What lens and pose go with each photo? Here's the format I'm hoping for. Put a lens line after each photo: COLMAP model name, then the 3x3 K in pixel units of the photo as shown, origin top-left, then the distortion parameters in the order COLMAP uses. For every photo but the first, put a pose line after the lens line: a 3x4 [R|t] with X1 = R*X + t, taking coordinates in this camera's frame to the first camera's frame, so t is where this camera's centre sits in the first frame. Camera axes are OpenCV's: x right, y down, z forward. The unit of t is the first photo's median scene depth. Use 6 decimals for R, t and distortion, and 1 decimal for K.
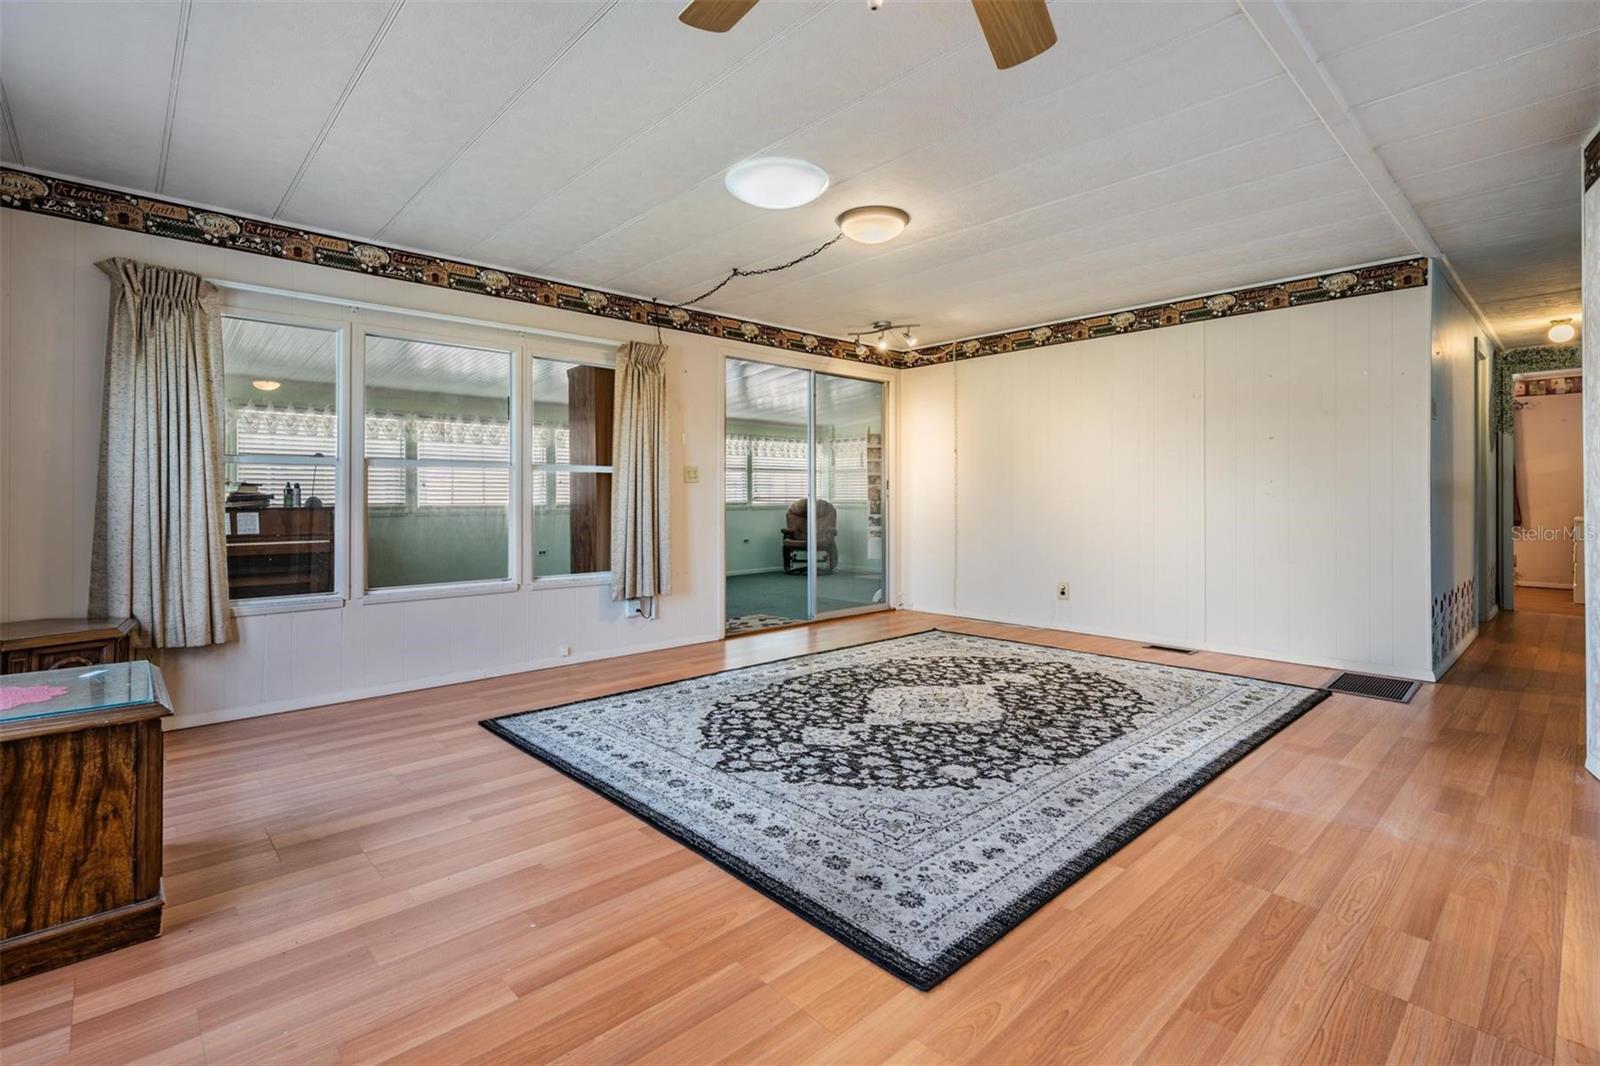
lens RADIAL K [[739.5, 0, 796.4], [0, 739.5, 495.5], [0, 0, 1]] dist [-0.000097, -0.000131]
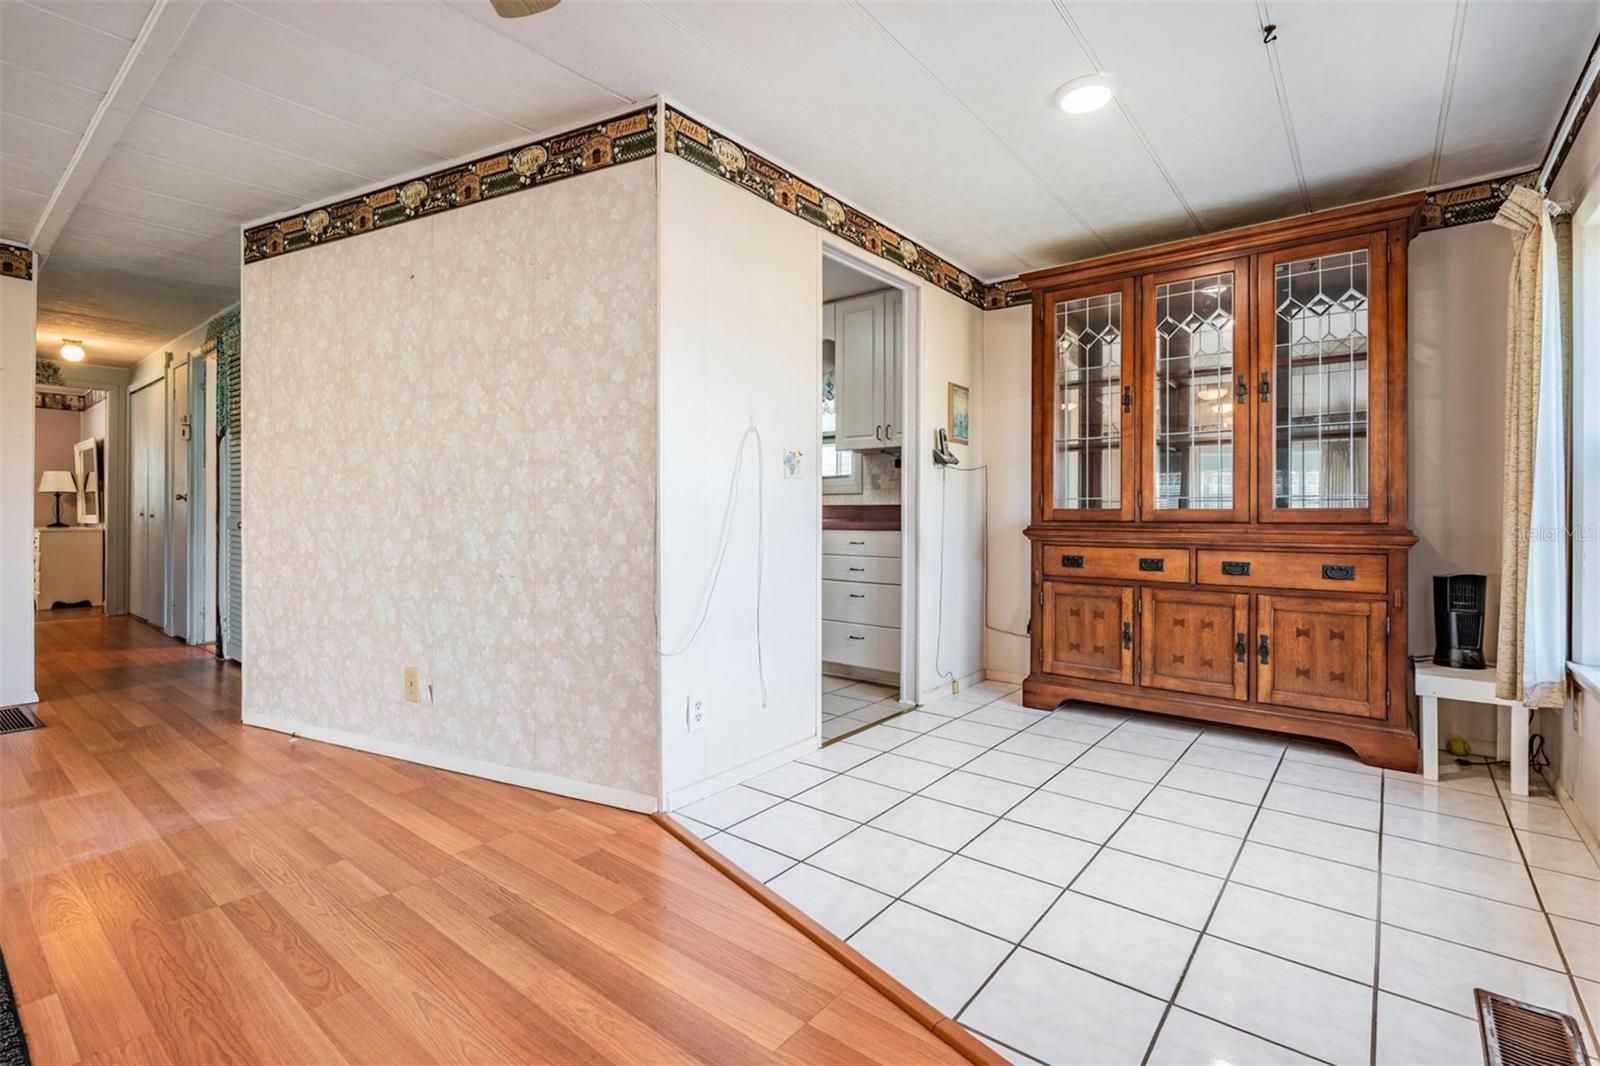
lens RADIAL K [[727.2, 0, 791.7], [0, 727.2, 516.7], [0, 0, 1]] dist [0.002186, -0.000233]
pose [[-0.142079, -0.006030, 0.989837, -0.275704], [-0.006274, 0.999967, 0.005191, 0.005223], [-0.989835, -0.005473, -0.142112, 0.248386]]
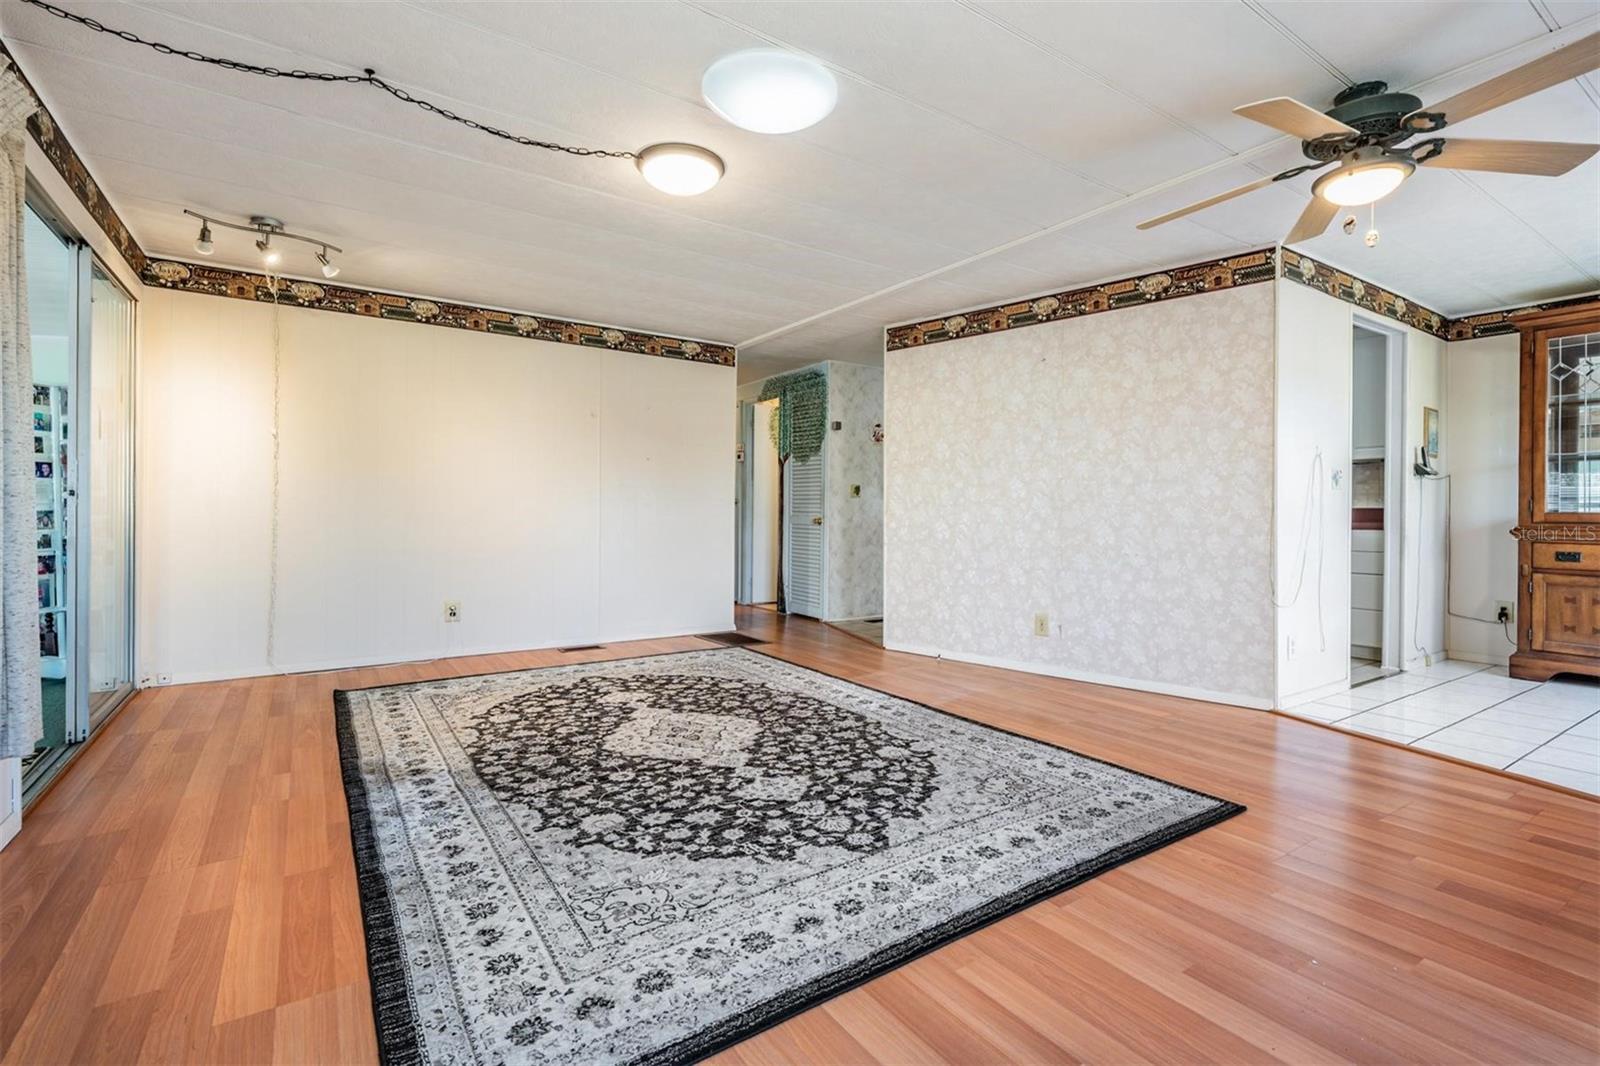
lens RADIAL K [[727.2, 0, 791.7], [0, 727.2, 516.7], [0, 0, 1]] dist [0.002186, -0.000233]
pose [[0.160238, -0.003810, 0.987071, -0.815160], [-0.011483, 0.999918, 0.005724, 0.013191], [-0.987012, -0.012252, 0.160181, 0.902018]]
